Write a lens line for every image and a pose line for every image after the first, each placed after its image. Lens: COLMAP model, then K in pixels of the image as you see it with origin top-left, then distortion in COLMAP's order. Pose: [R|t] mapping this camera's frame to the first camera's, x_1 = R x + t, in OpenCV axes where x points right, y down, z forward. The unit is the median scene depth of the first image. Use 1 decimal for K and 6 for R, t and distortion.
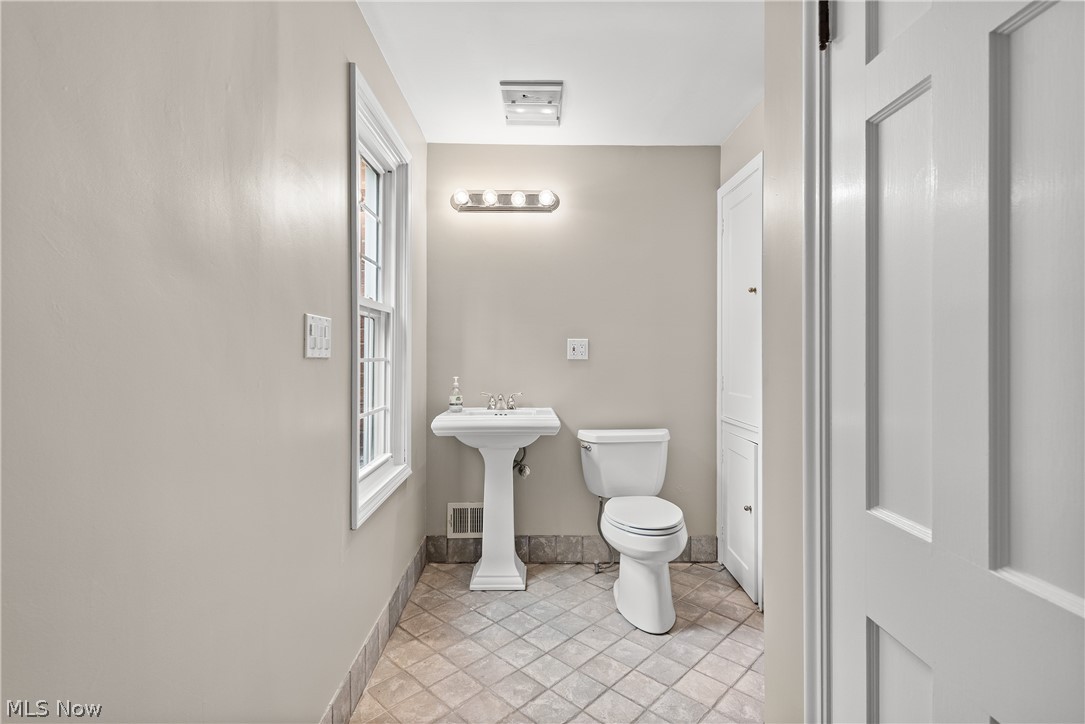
lens RADIAL K [[518.5, 0, 539.0], [0, 518.5, 354.1], [0, 0, 1]] dist [0.000052, -0.000016]
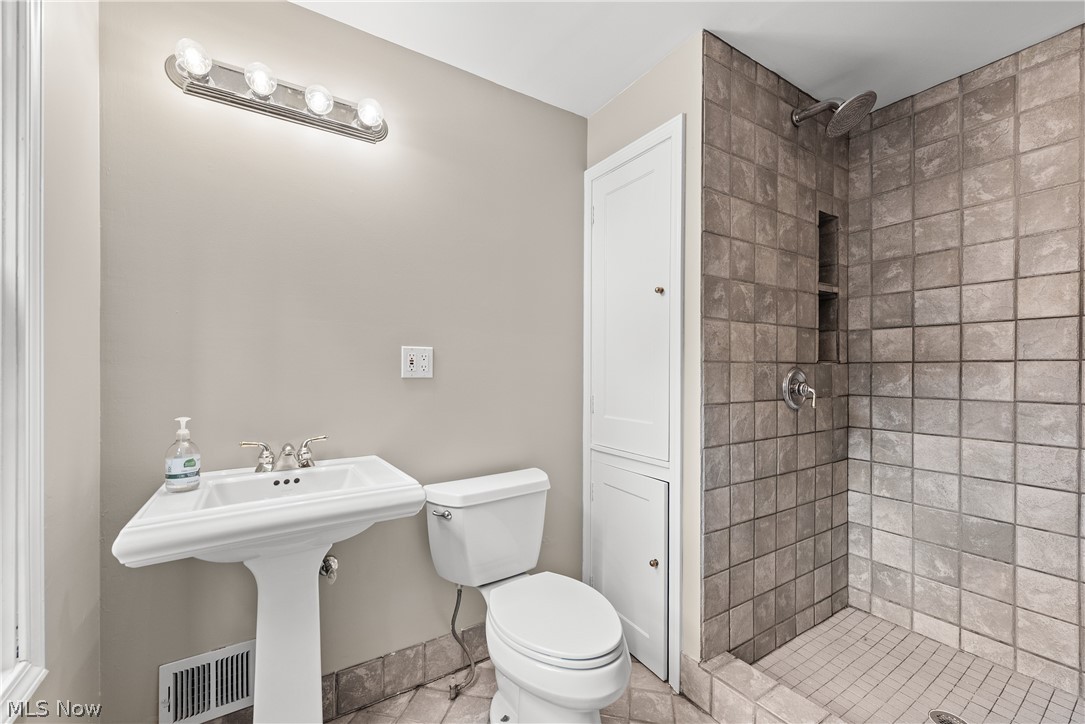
lens RADIAL K [[443.7, 0, 544.9], [0, 443.7, 369.0], [0, 0, 1]] dist [0.000961, -0.000546]
pose [[0.848233, -0.001160, 0.529622, -0.087284], [-0.001180, 0.999991, 0.004080, -0.003342], [-0.529622, -0.004085, 0.848224, 0.441073]]
